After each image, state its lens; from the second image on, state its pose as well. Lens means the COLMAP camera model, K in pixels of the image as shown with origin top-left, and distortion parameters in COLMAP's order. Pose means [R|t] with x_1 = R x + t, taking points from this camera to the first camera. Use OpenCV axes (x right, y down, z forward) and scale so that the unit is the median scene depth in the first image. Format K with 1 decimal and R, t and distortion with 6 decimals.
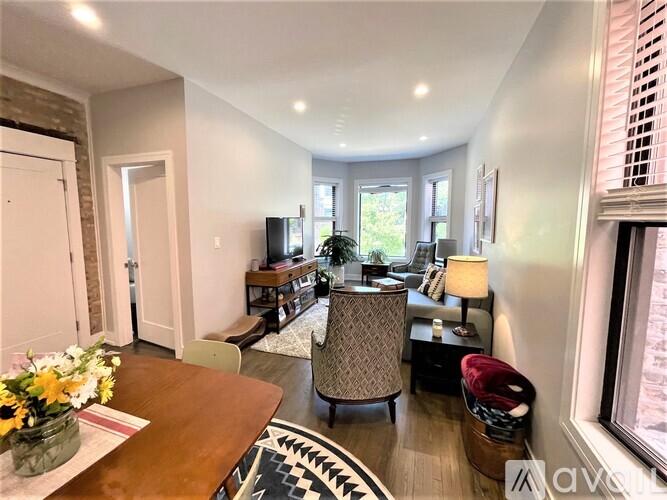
lens RADIAL K [[280.7, 0, 333.5], [0, 280.7, 250.0], [0, 0, 1]] dist [0.000087, 0.000013]
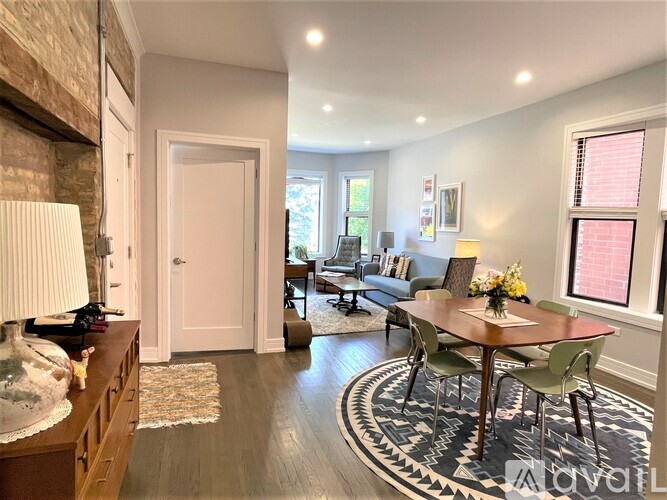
lens RADIAL K [[389.0, 0, 333.5], [0, 389.0, 250.0], [0, 0, 1]] dist [-0.000817, -0.000175]
pose [[0.788716, -0.029984, 0.614027, -1.071922], [0.038700, 0.999250, -0.000915, 0.042151], [-0.613539, 0.024485, 0.789285, -0.197473]]
